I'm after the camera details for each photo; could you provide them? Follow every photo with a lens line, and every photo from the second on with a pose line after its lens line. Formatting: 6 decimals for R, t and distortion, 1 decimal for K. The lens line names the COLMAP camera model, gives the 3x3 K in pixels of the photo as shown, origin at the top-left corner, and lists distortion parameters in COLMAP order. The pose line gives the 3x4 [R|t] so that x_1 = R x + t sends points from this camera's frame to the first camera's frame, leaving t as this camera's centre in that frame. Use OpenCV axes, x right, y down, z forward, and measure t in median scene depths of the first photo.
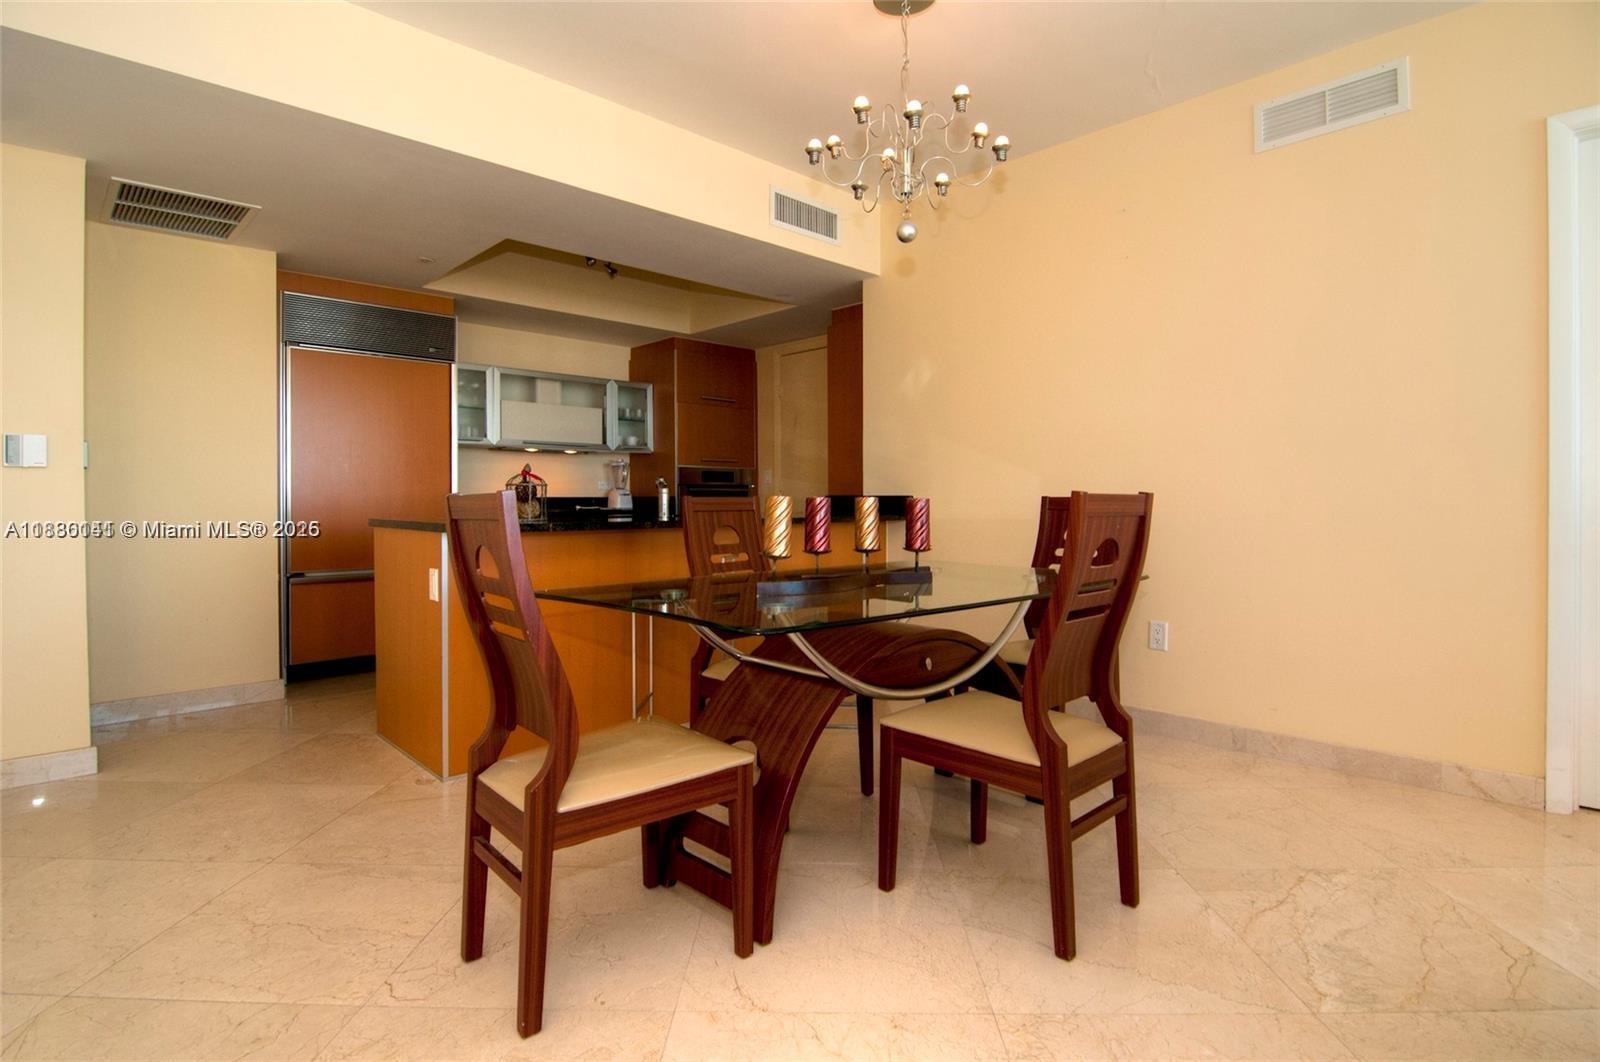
lens RADIAL K [[822.9, 0, 897.8], [0, 822.9, 480.0], [0, 0, 1]] dist [-0.019300, -0.002403]
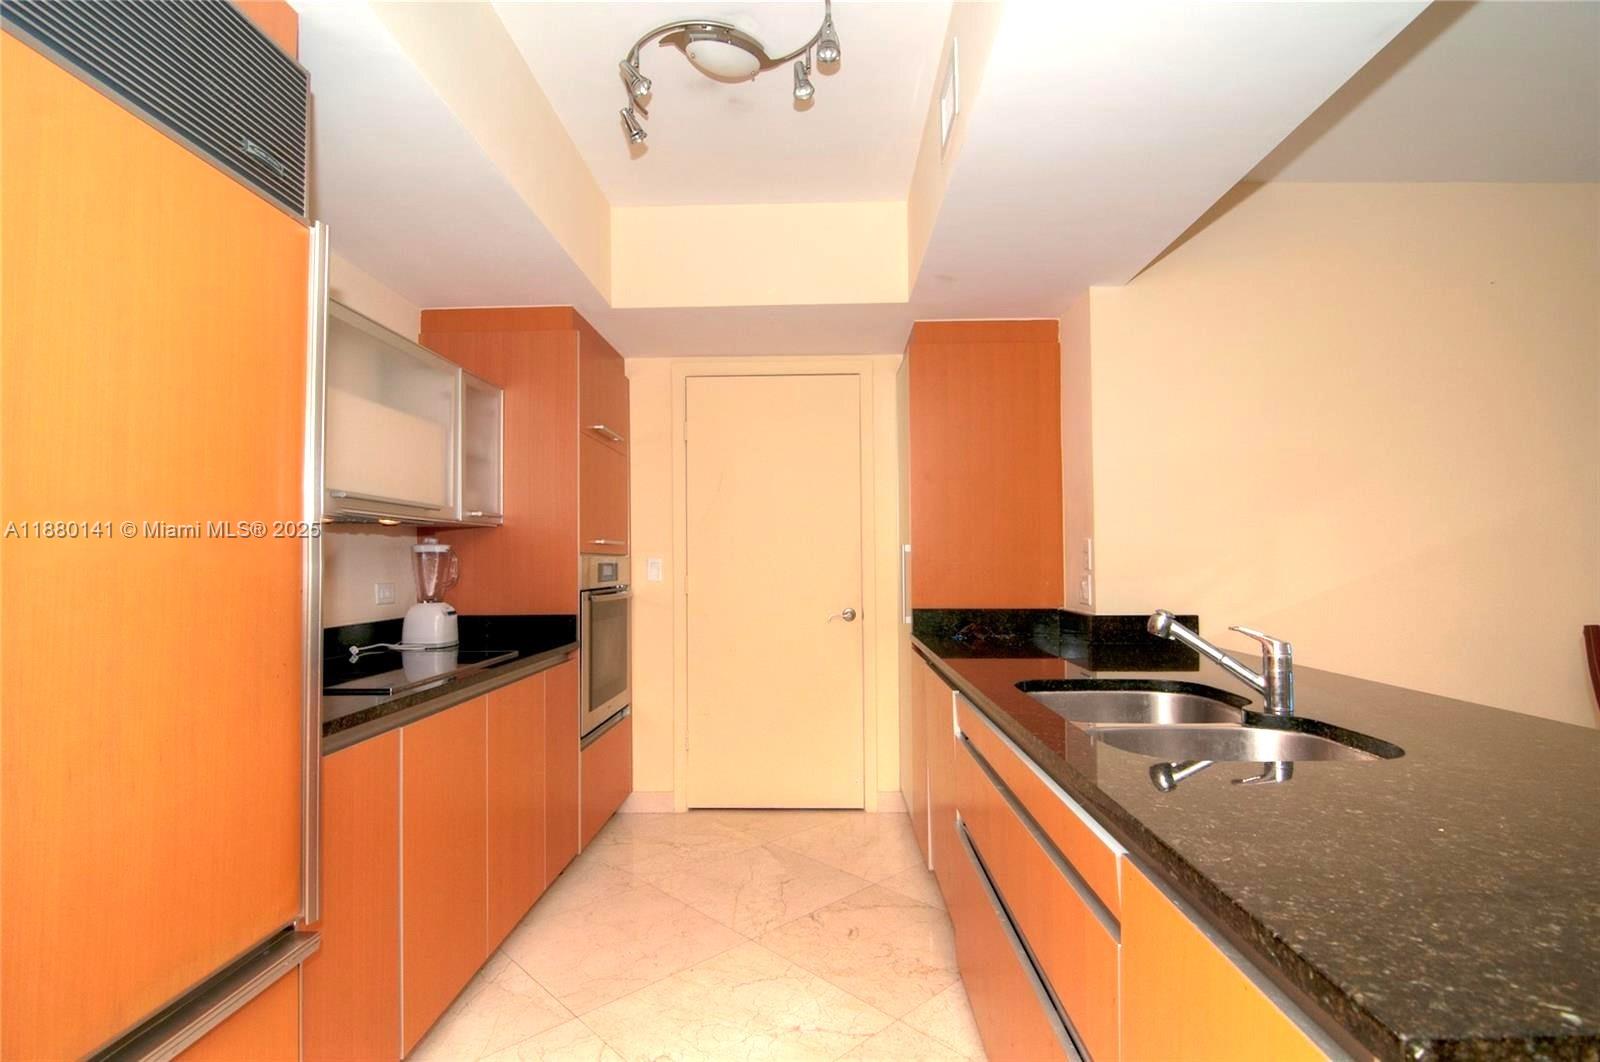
lens RADIAL K [[750.5, 0, 797.5], [0, 750.5, 527.8], [0, 0, 1]] dist [-0.001247, 0.000063]
pose [[0.766177, 0.027285, 0.642050, -0.487147], [-0.012957, 0.999551, -0.027016, -0.023879], [-0.642499, 0.012380, 0.766187, 0.571726]]
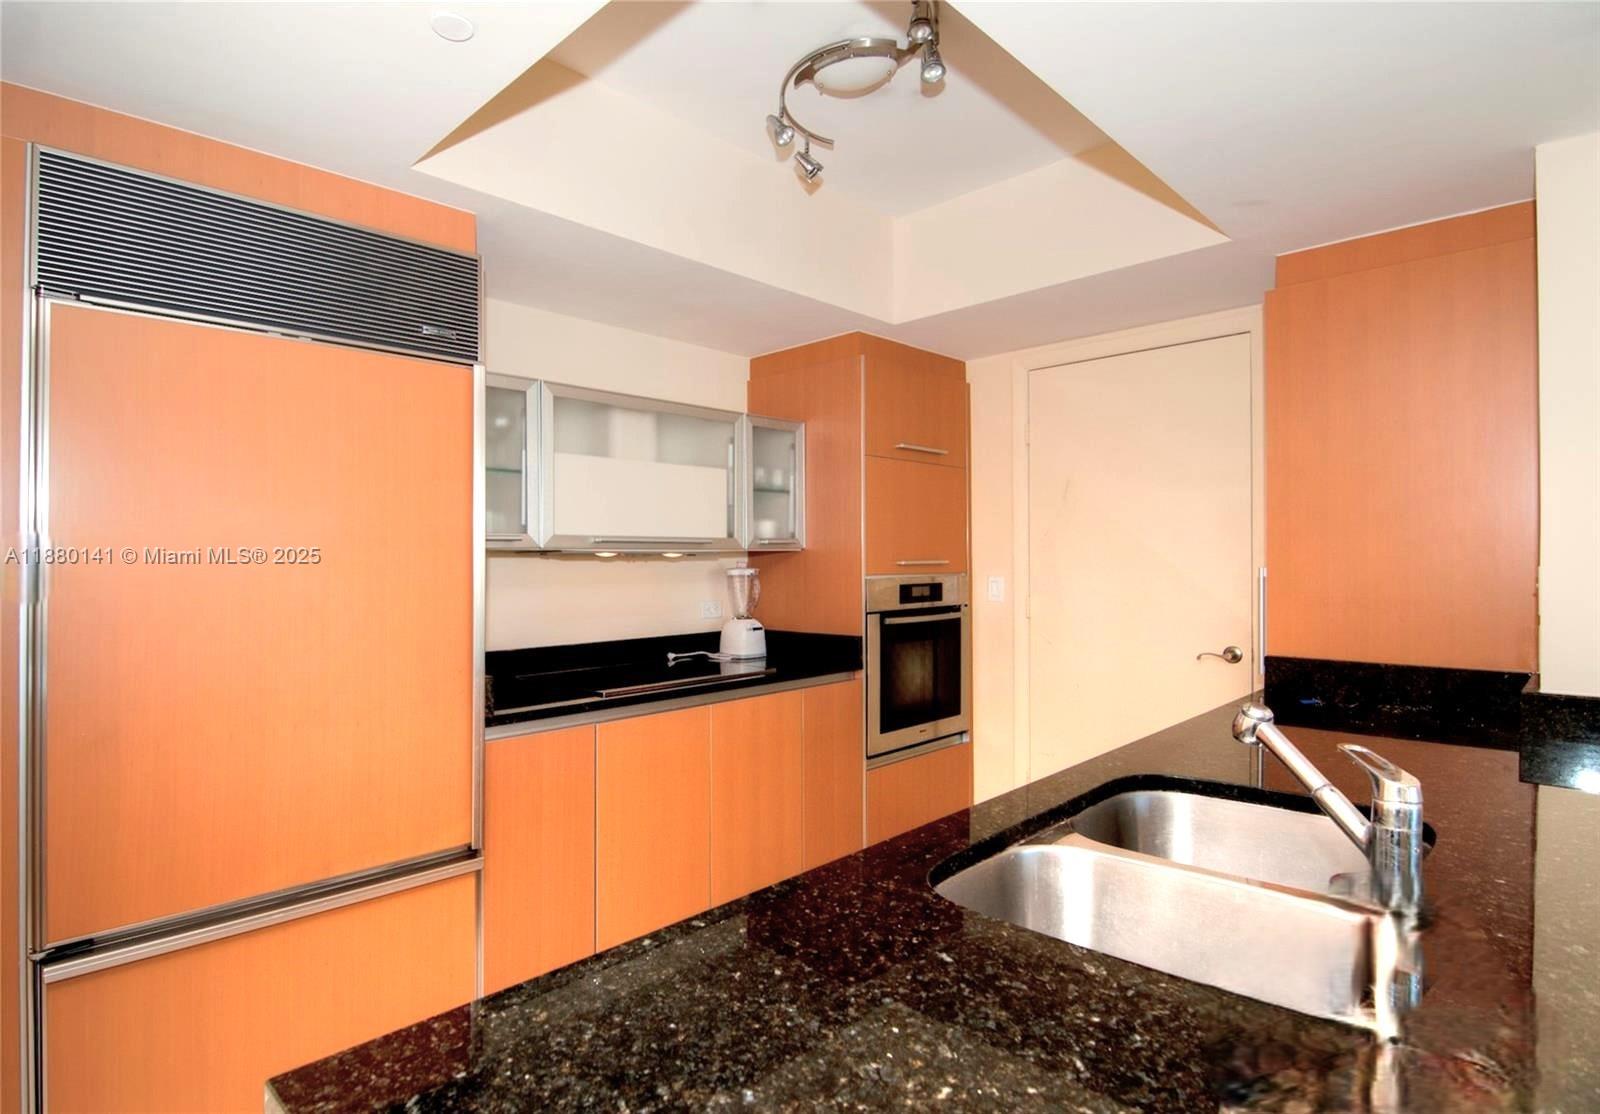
lens RADIAL K [[854.9, 0, 811.0], [0, 854.9, 552.3], [0, 0, 1]] dist [0.007718, 0.000863]
pose [[0.999897, -0.004265, -0.013680, -0.305346], [0.004438, 0.999910, 0.012664, -0.041868], [0.013625, -0.012723, 0.999826, 0.469559]]
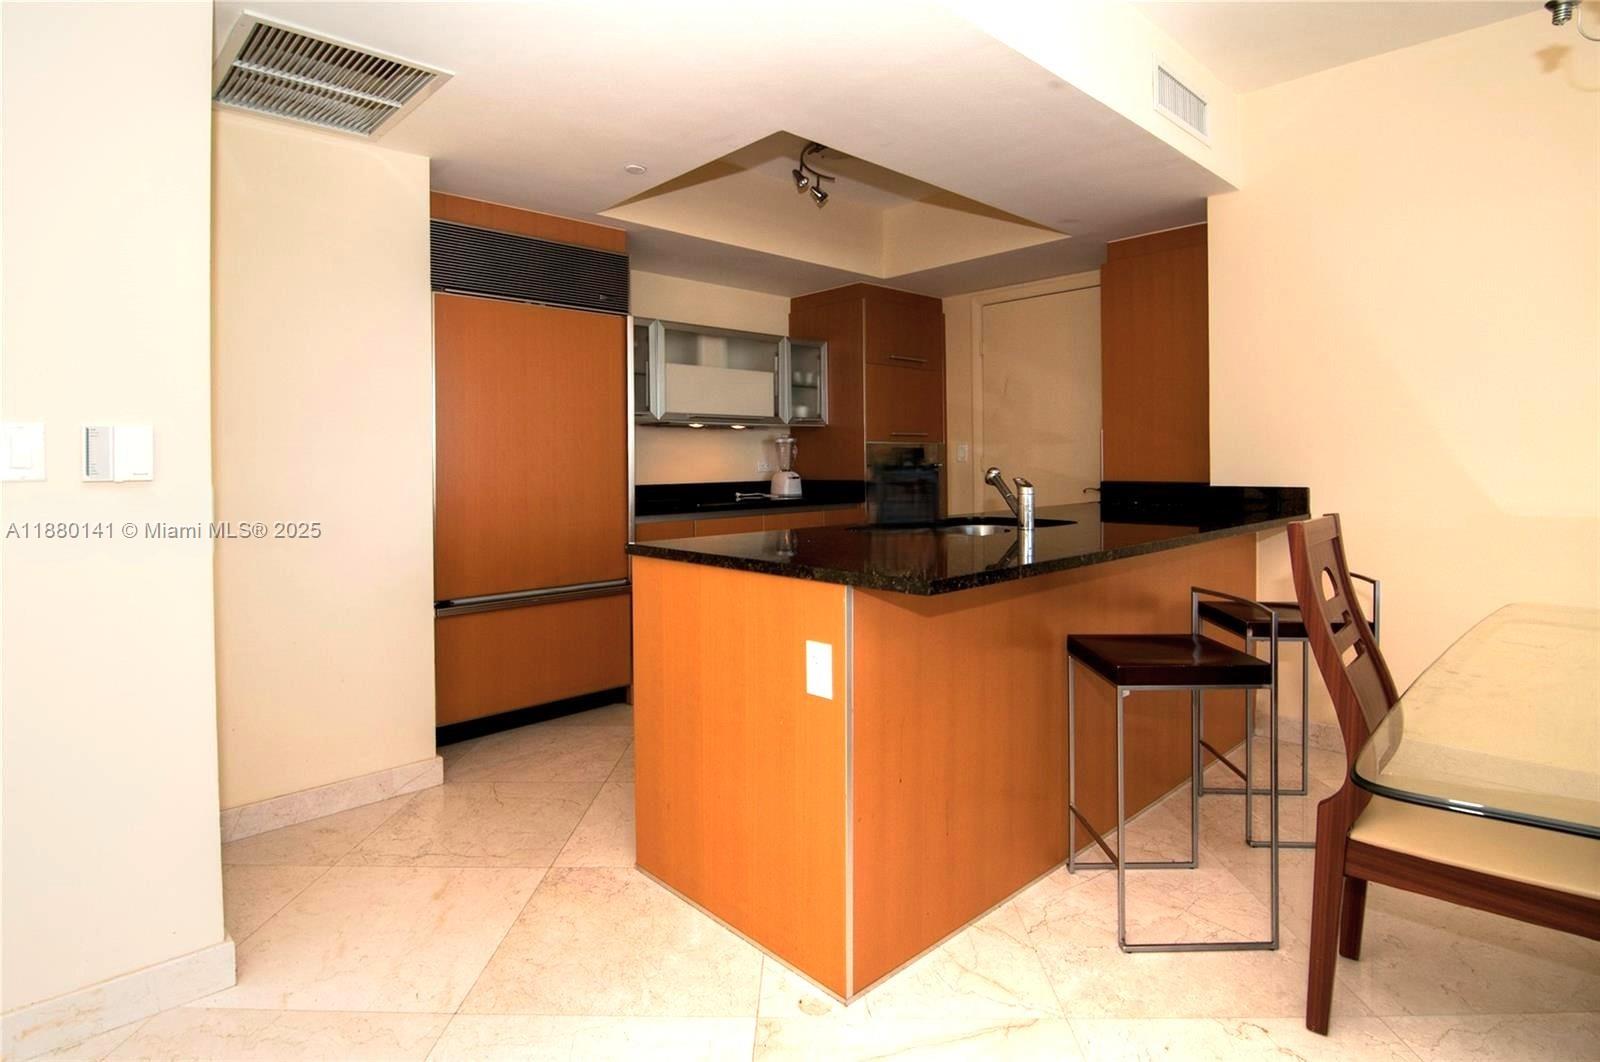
lens RADIAL K [[822.9, 0, 891.4], [0, 822.9, 438.3], [0, 0, 1]] dist [-0.019300, -0.002403]
pose [[0.999941, -0.010377, 0.003181, -0.252501], [0.010384, 0.999944, -0.002181, -0.019908], [-0.003159, 0.002214, 0.999993, 0.195667]]
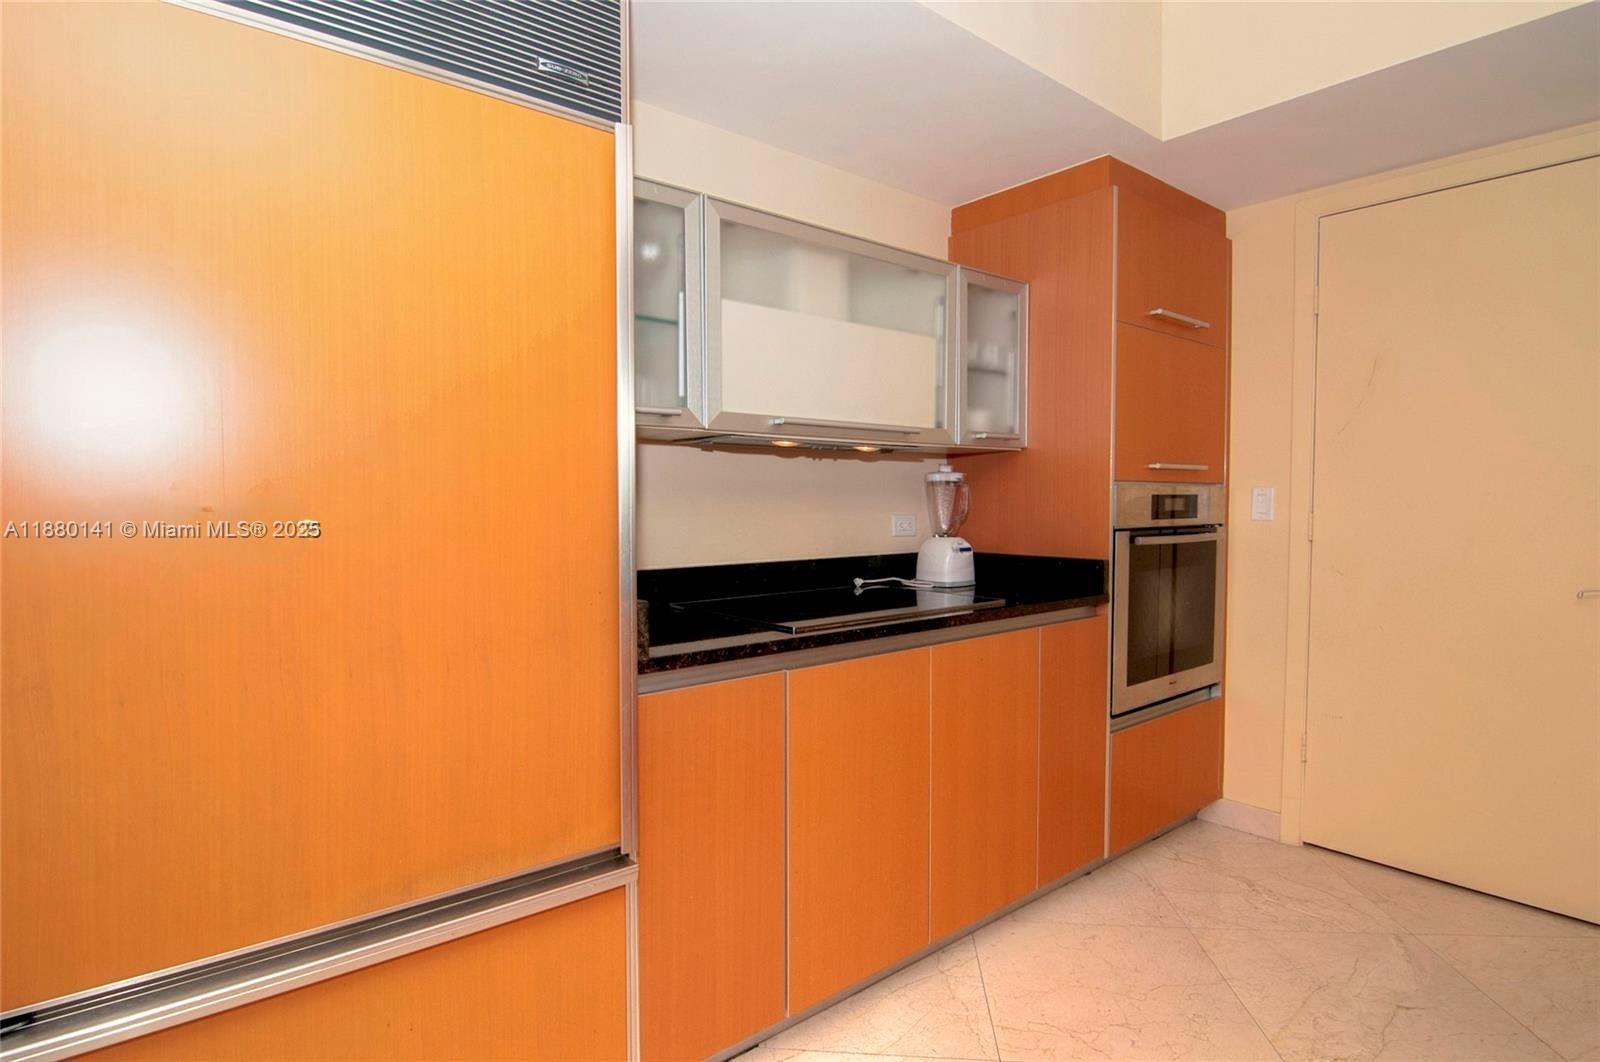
lens RADIAL K [[822.9, 0, 834.3], [0, 822.9, 527.6], [0, 0, 1]] dist [-0.019300, -0.002403]
pose [[0.991358, 0.005503, -0.131070, -0.363225], [0.002523, 0.998135, 0.060986, -0.020694], [0.131161, -0.060789, 0.989496, 0.611058]]
